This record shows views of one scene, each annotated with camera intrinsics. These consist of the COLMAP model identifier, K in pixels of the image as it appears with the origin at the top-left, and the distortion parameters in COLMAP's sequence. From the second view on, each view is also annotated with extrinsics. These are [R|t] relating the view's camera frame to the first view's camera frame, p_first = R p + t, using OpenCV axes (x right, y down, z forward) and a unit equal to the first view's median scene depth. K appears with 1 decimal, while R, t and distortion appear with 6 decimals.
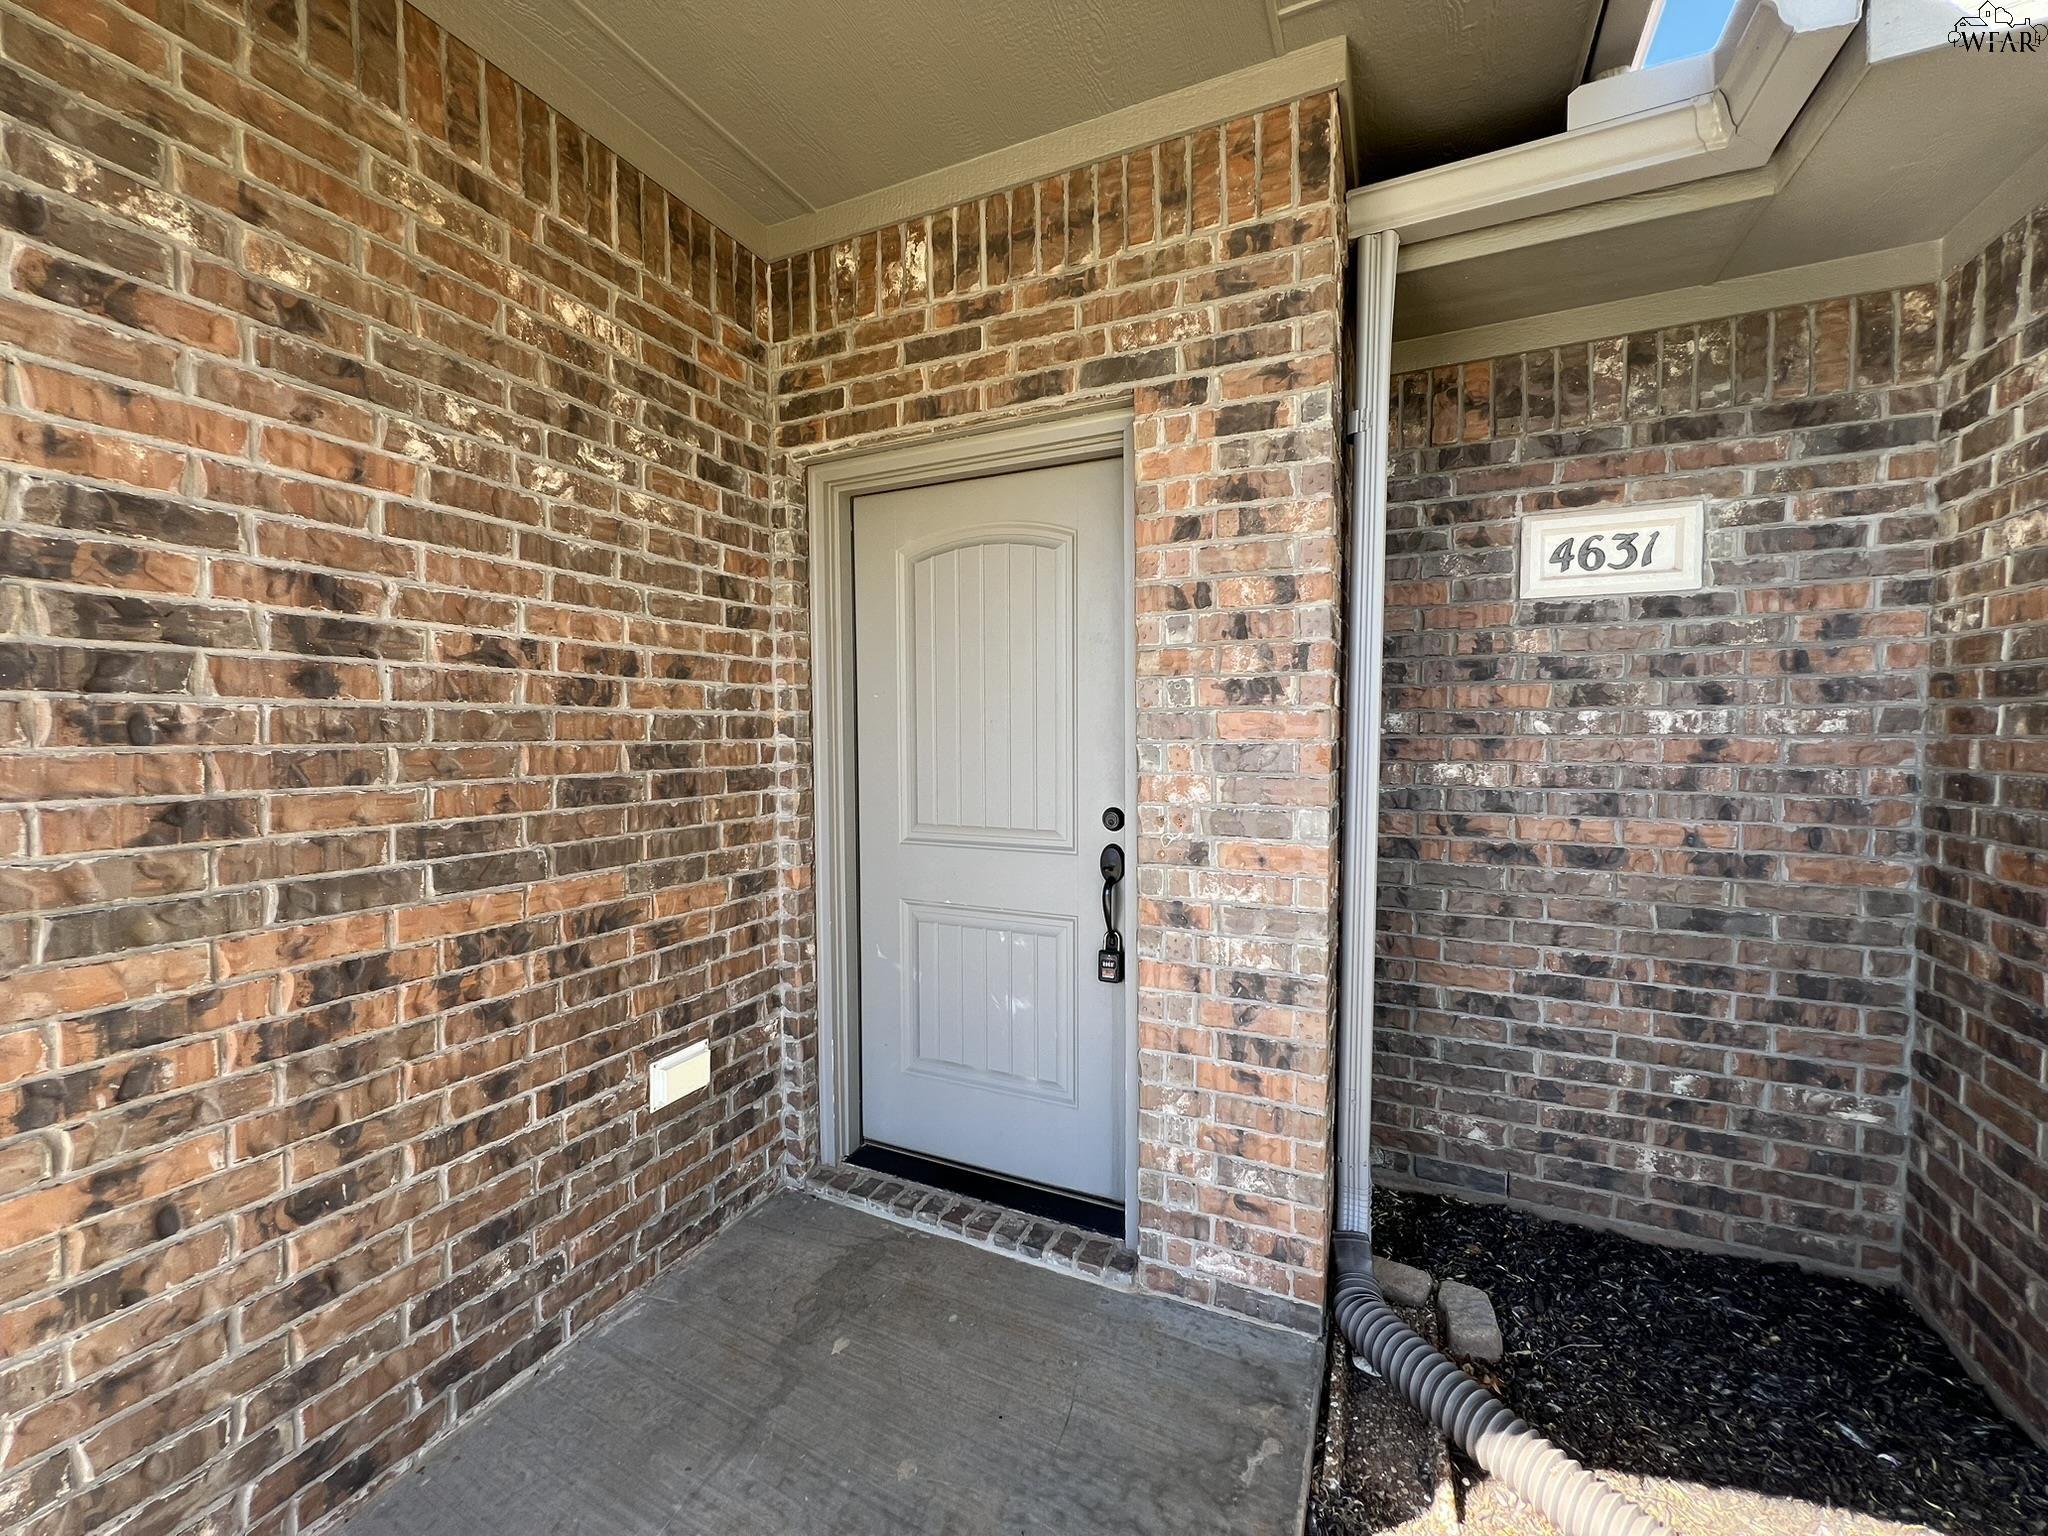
lens RADIAL K [[819.4, 0, 1017.7], [0, 819.4, 762.3], [0, 0, 1]] dist [0.000008, 0.000137]
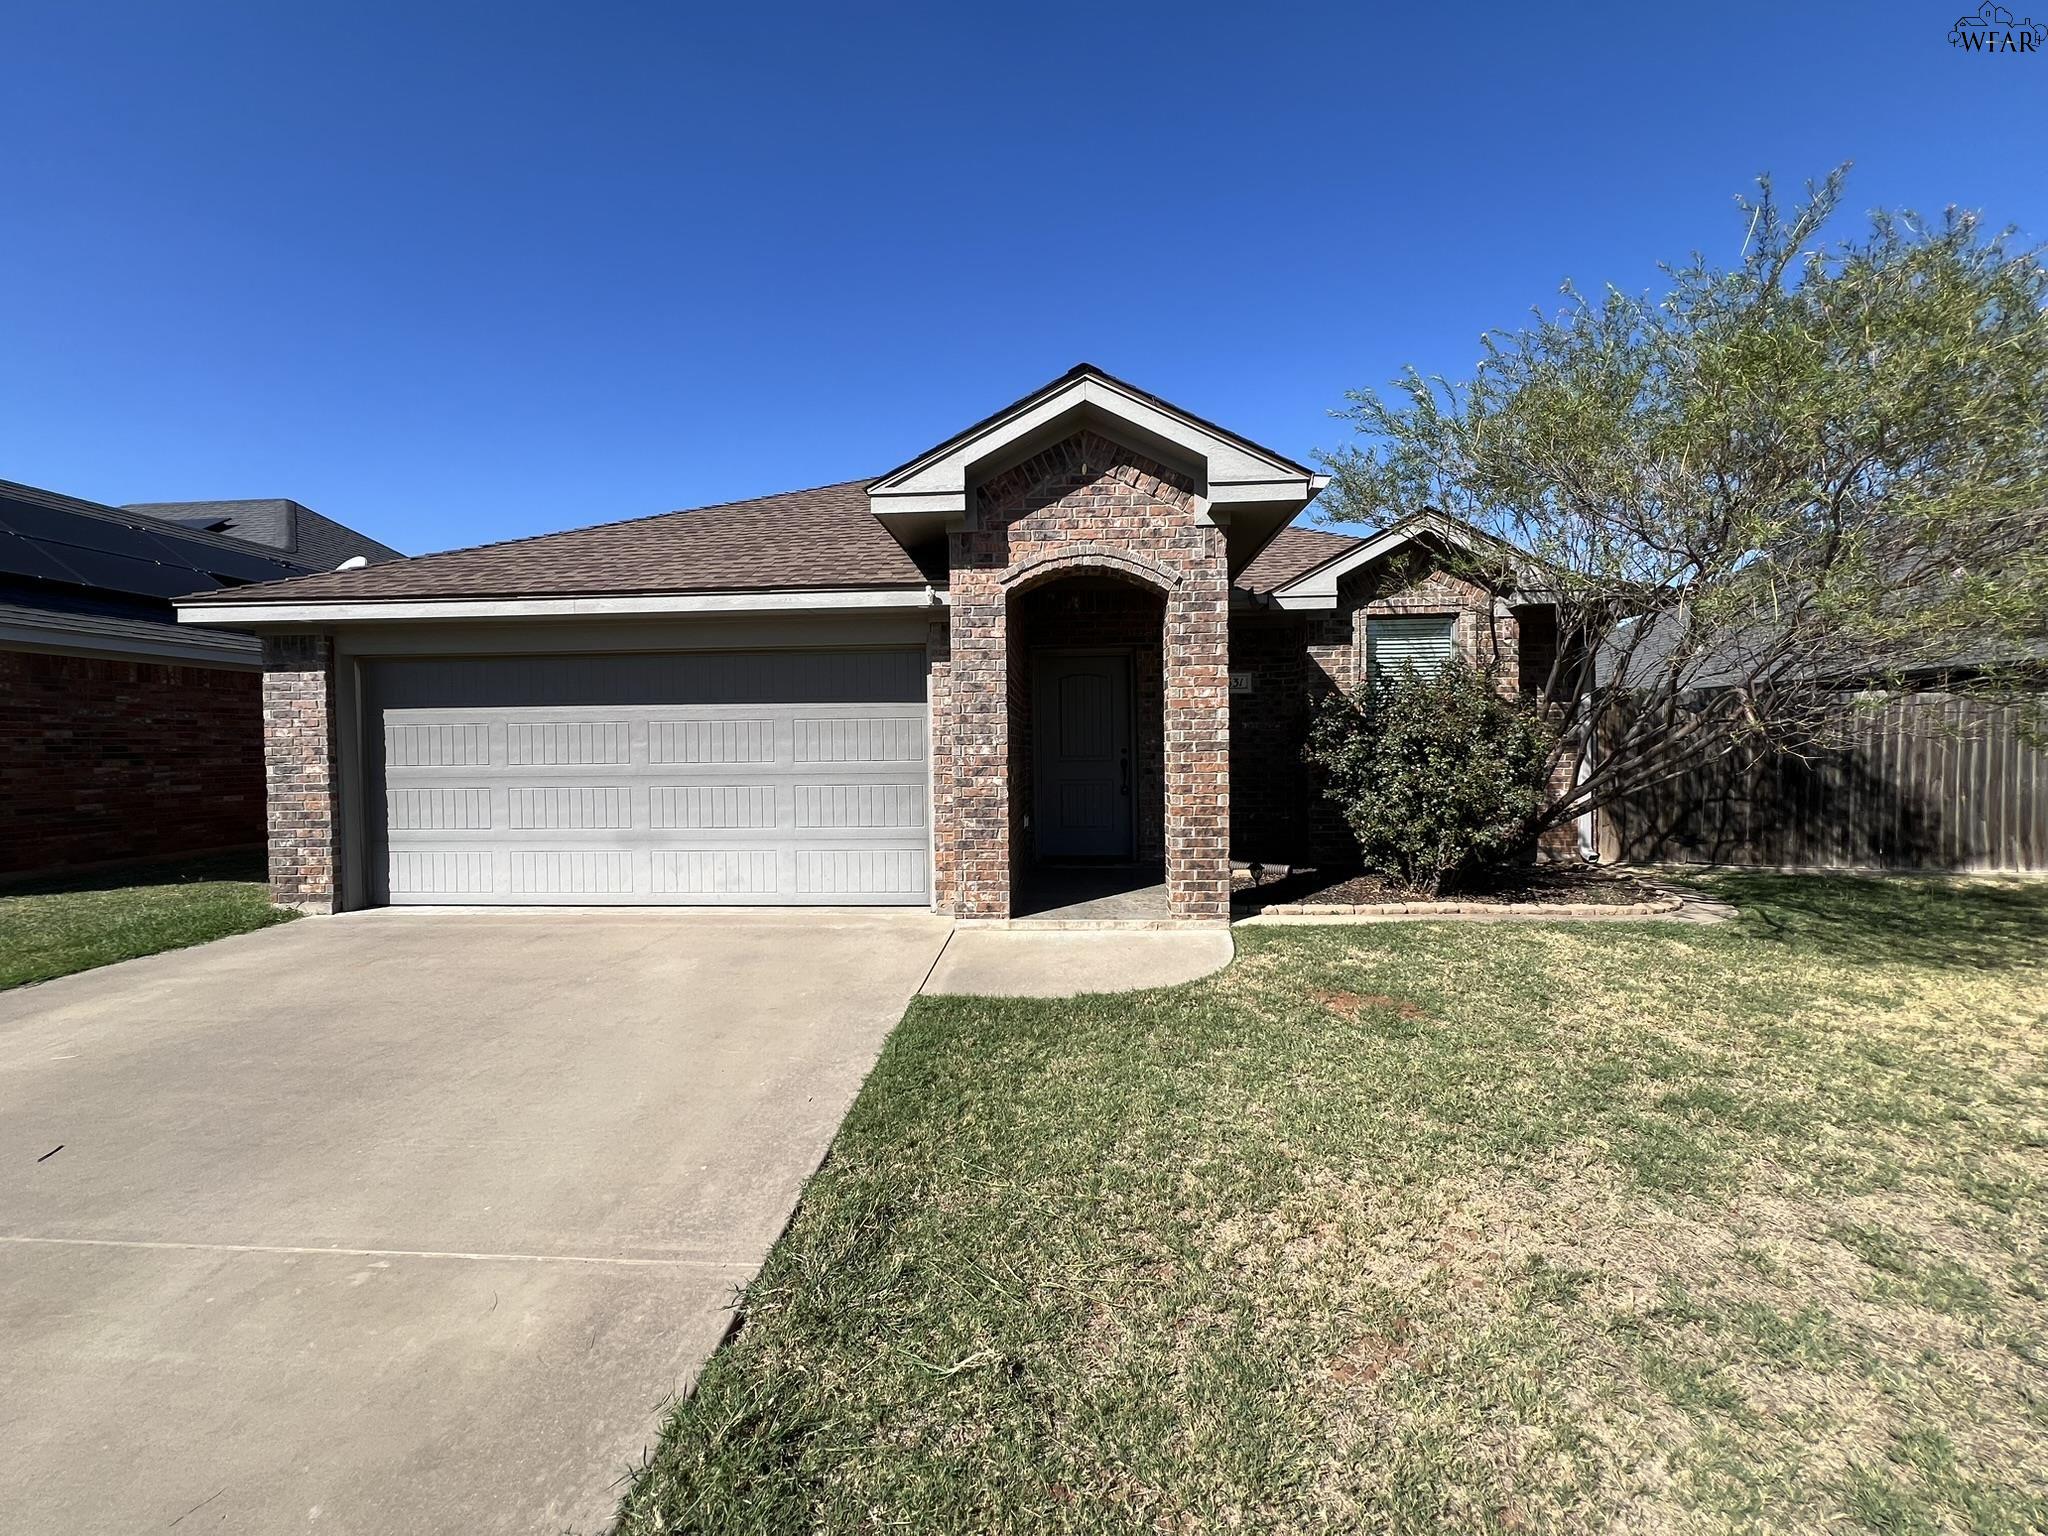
lens RADIAL K [[819.4, 0, 1017.7], [0, 819.4, 762.3], [0, 0, 1]] dist [0.000008, 0.000137]
pose [[0.930596, -0.012830, 0.365824, -1.829442], [0.020315, 0.999656, -0.016618, 0.187584], [-0.365485, 0.022897, 0.930536, -2.473326]]
